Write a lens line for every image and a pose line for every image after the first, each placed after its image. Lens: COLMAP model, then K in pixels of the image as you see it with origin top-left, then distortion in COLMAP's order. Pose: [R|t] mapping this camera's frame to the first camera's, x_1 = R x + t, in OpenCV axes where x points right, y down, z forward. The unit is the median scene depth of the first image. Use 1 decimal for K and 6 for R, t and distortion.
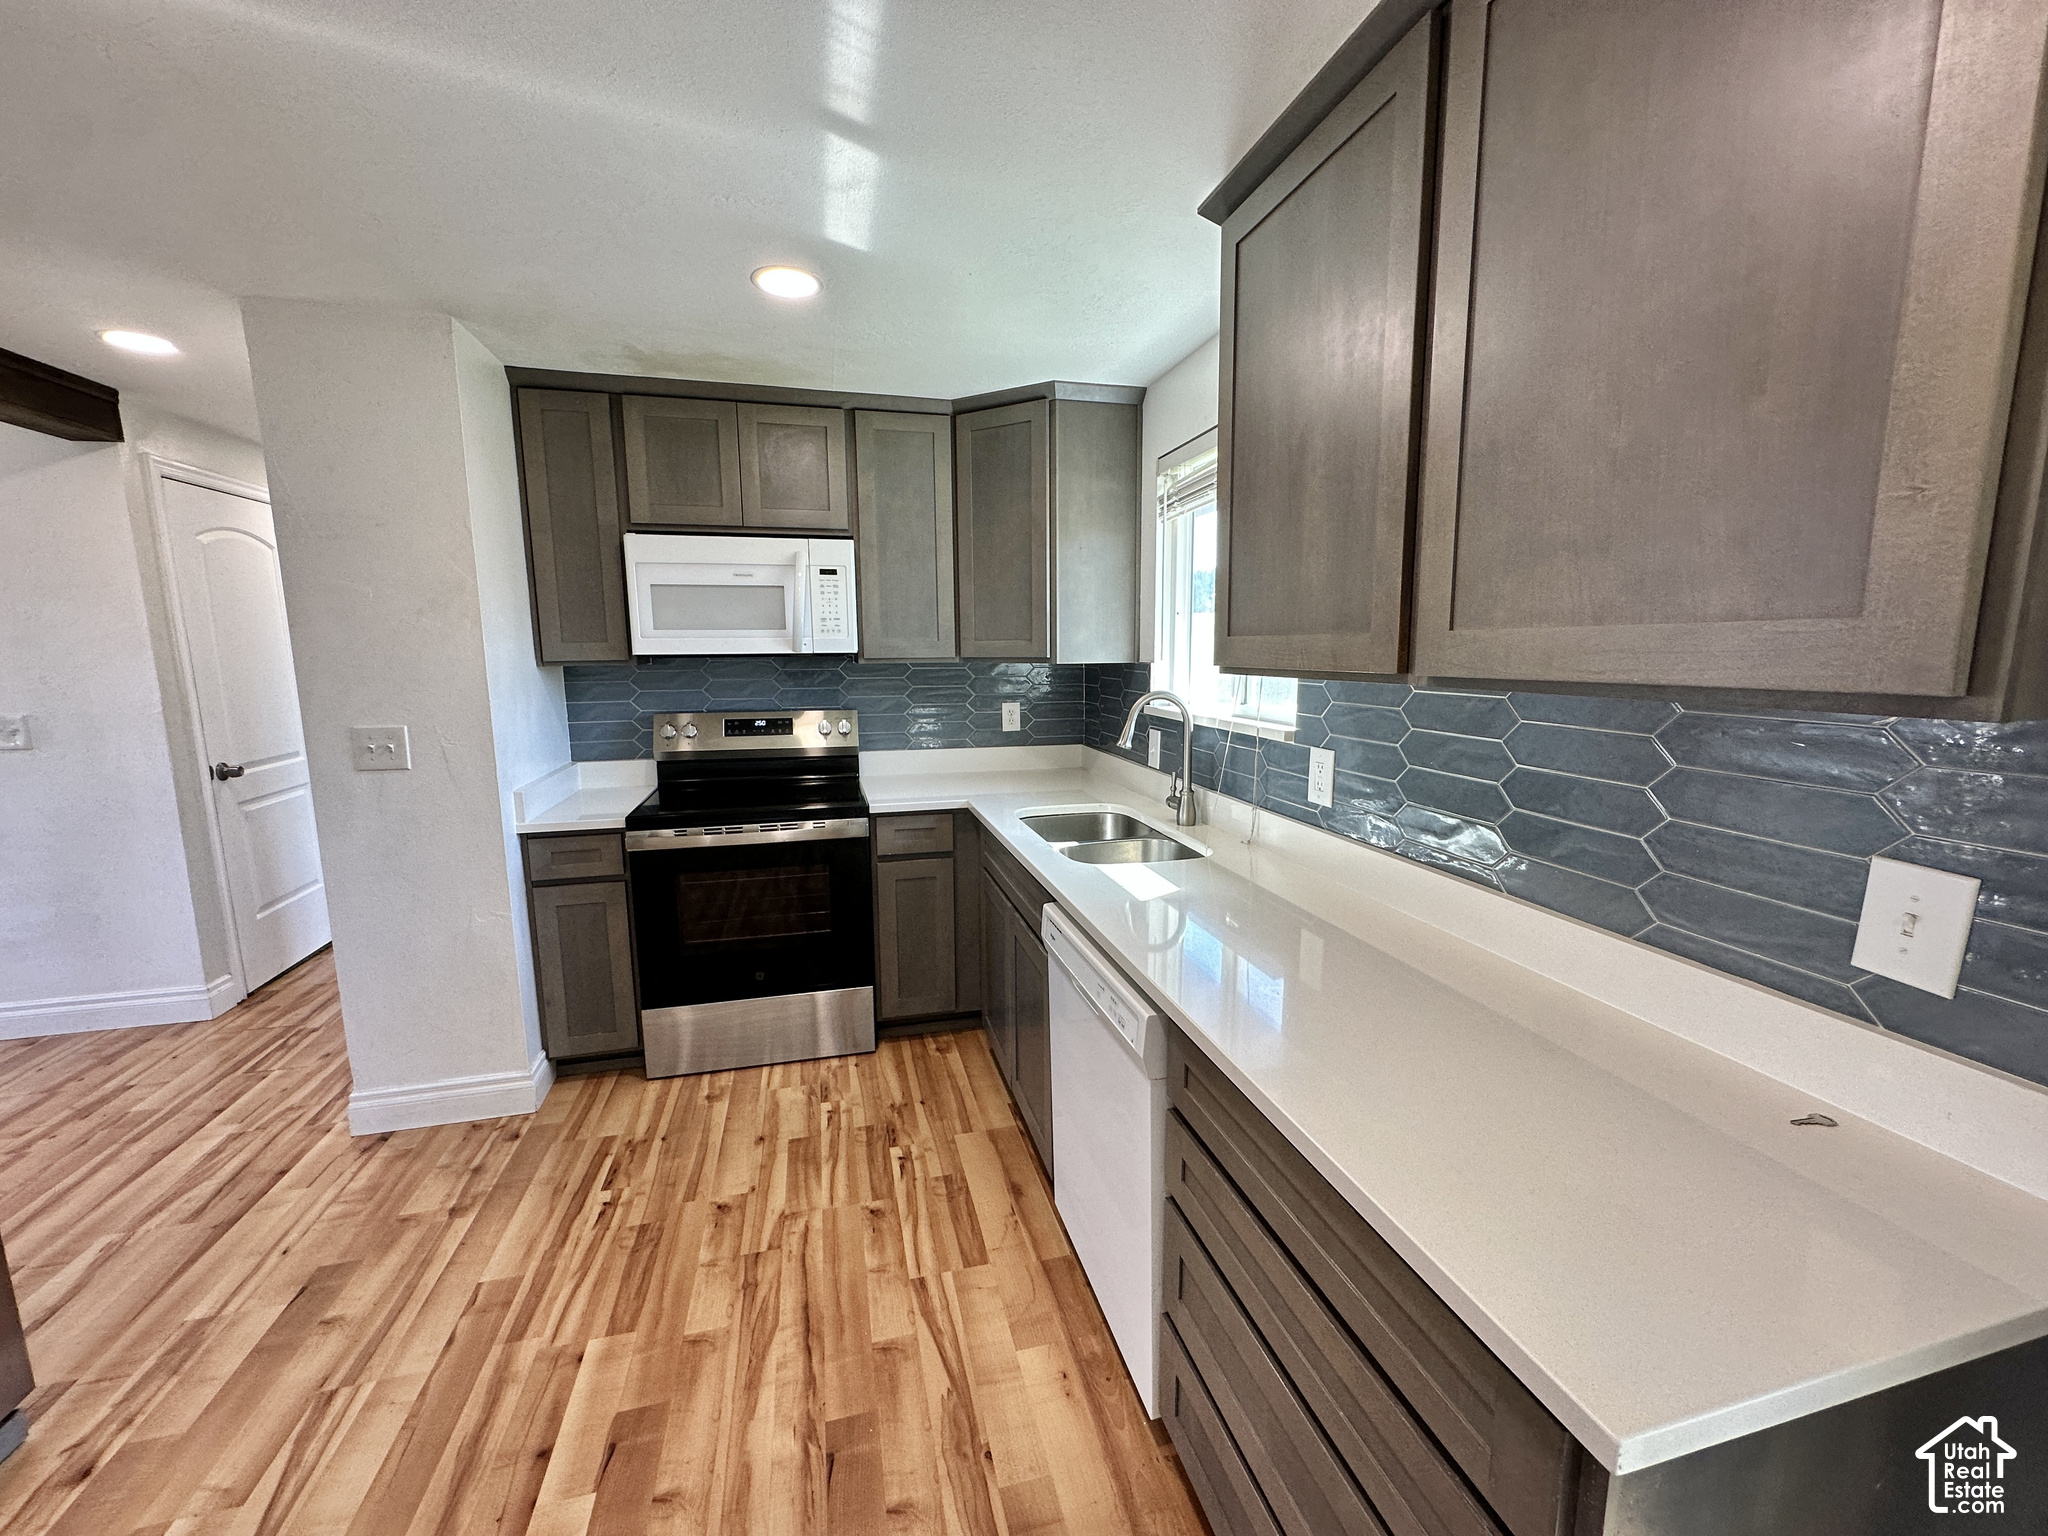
lens RADIAL K [[817.8, 0, 1028.6], [0, 817.8, 768.5], [0, 0, 1]] dist [-0.002059, 0.000137]
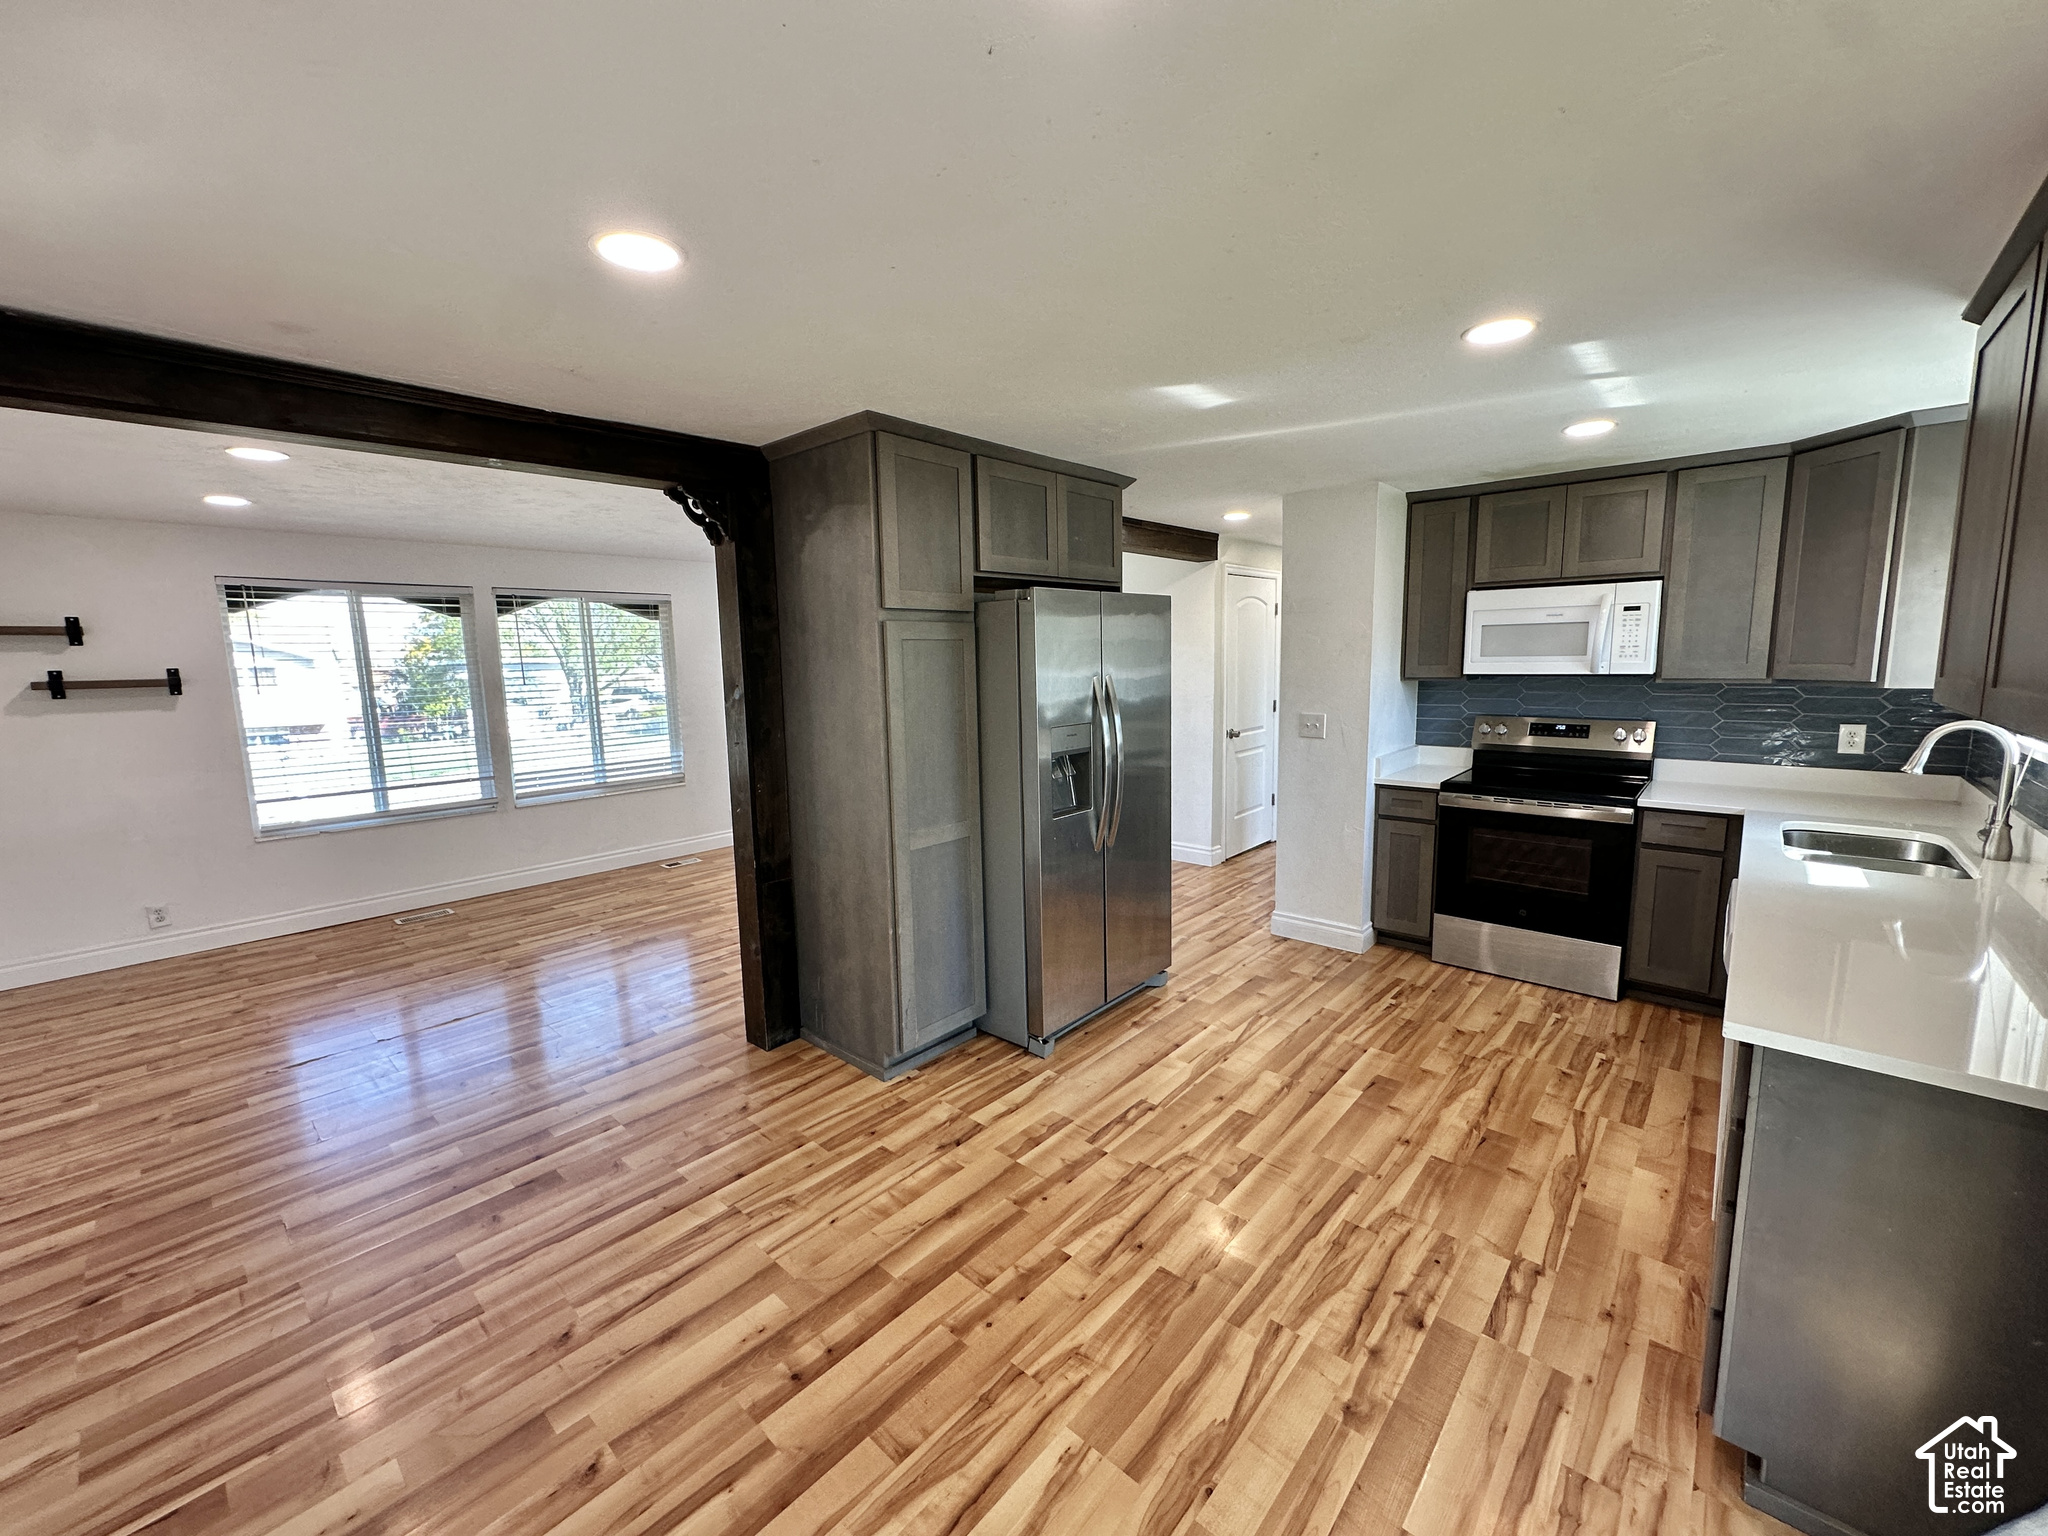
lens RADIAL K [[817.8, 0, 1028.6], [0, 817.8, 768.5], [0, 0, 1]] dist [-0.002059, 0.000137]
pose [[0.556535, 0.109902, -0.823523, 0.322660], [-0.108672, 0.992326, 0.058989, 0.027677], [0.823686, 0.056664, 0.564208, -0.479218]]
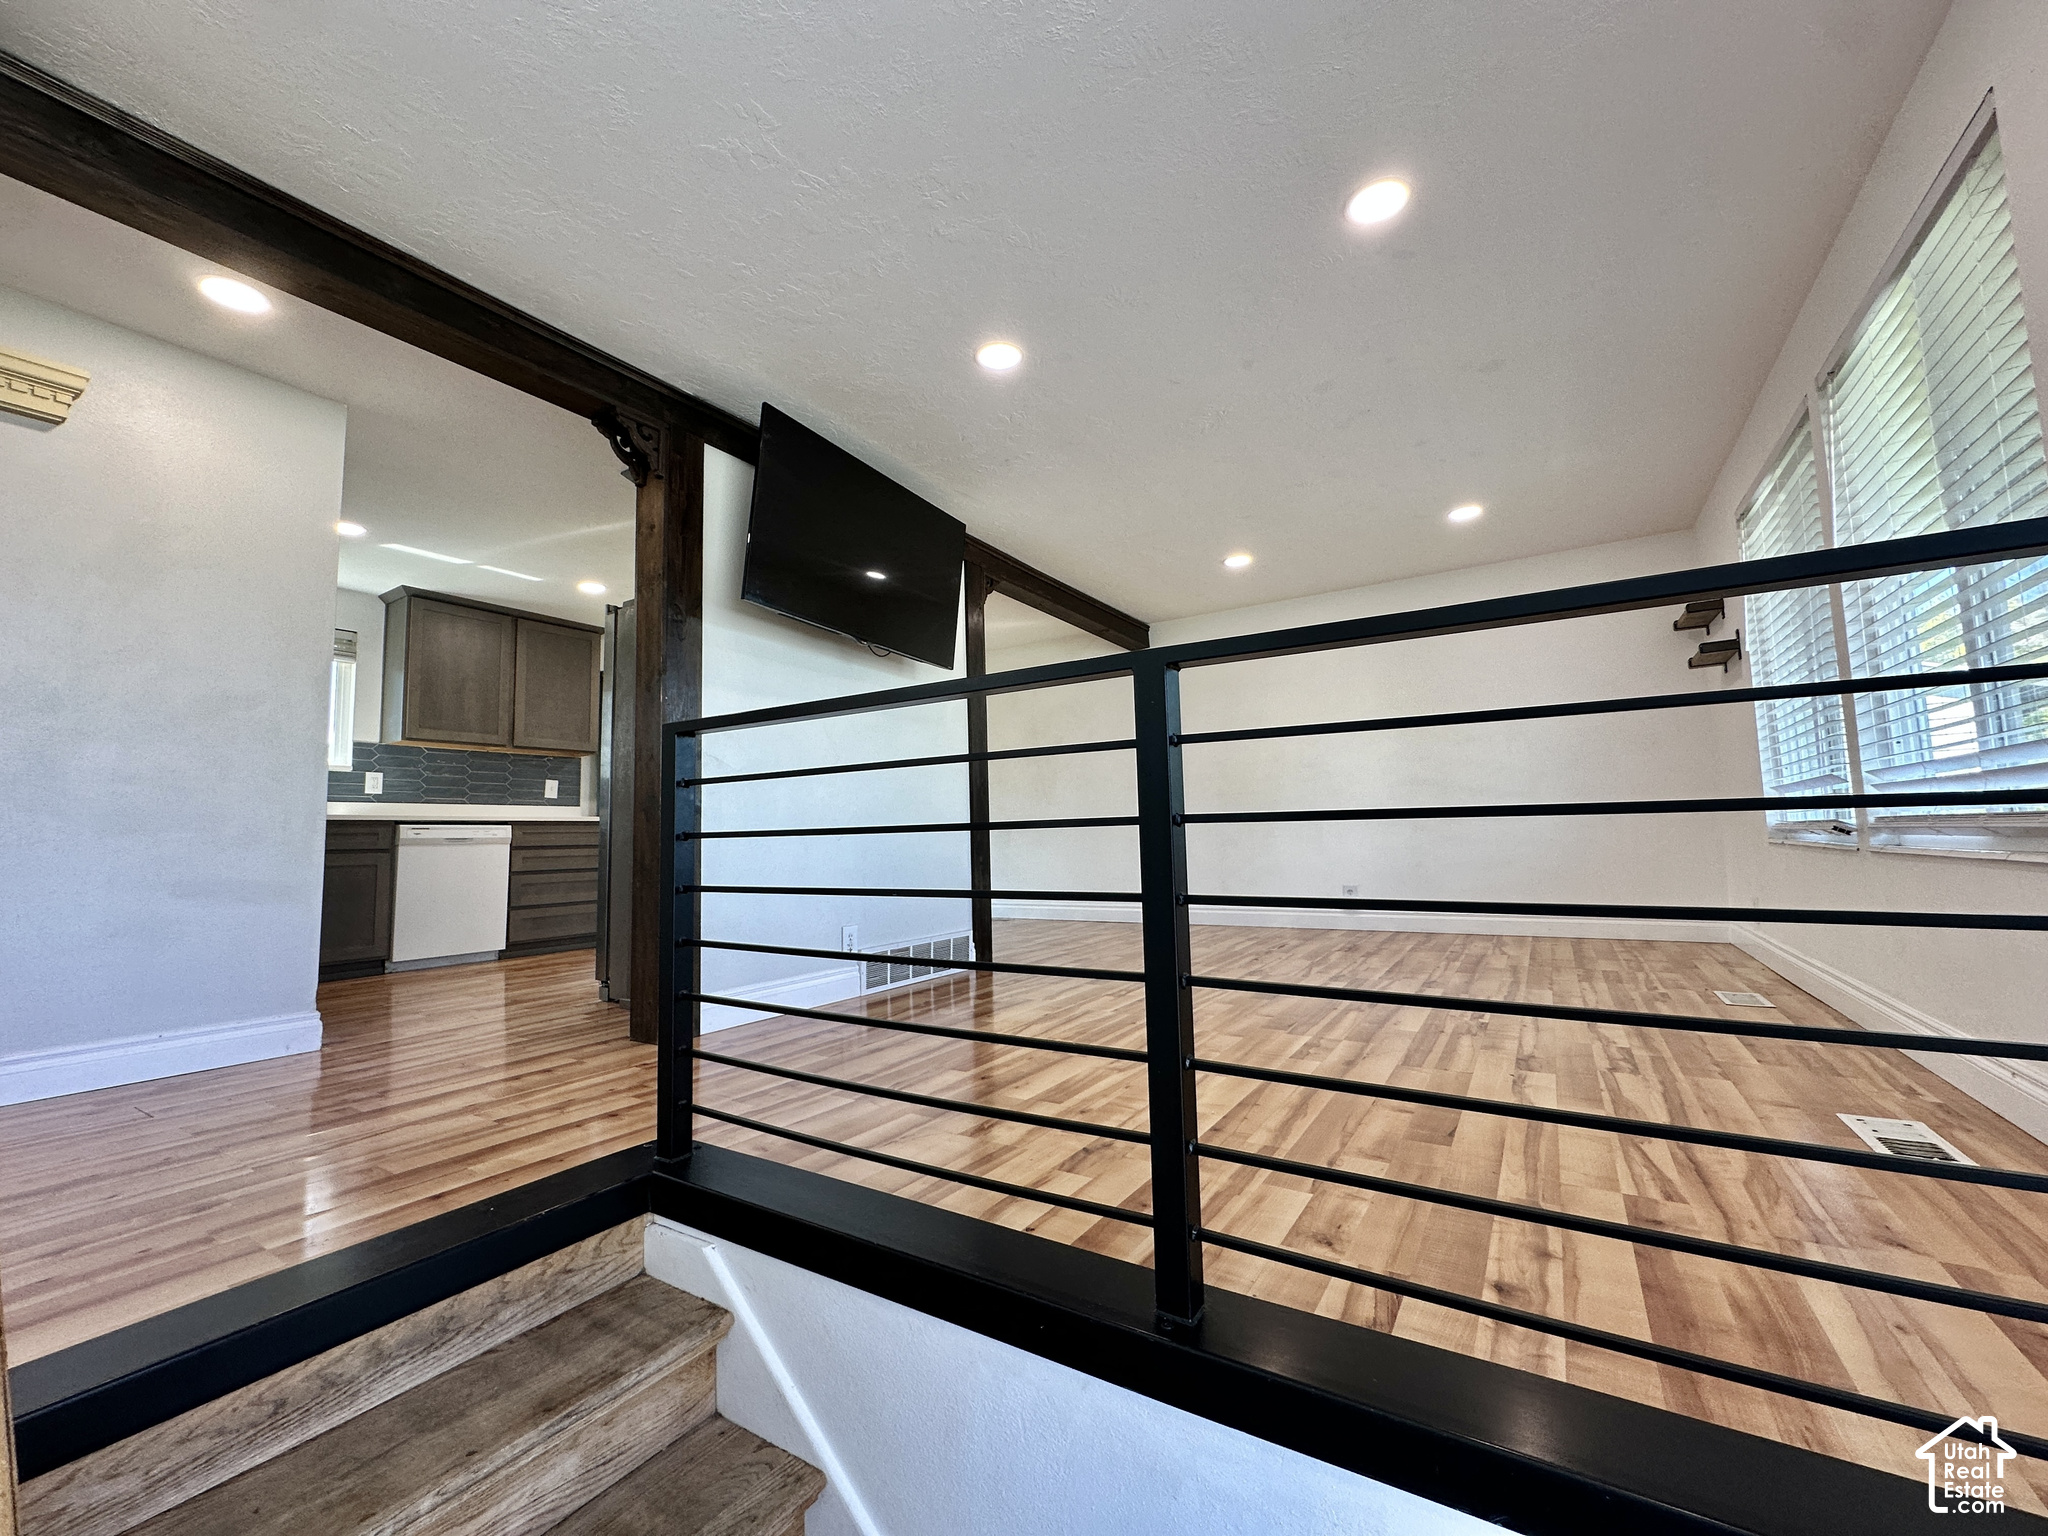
lens RADIAL K [[817.8, 0, 1028.6], [0, 817.8, 768.5], [0, 0, 1]] dist [-0.002059, 0.000137]
pose [[-0.688674, 0.048356, 0.723456, -2.573072], [0.110178, 0.993166, 0.038497, 0.079167], [-0.716651, 0.106221, -0.689296, 1.120561]]
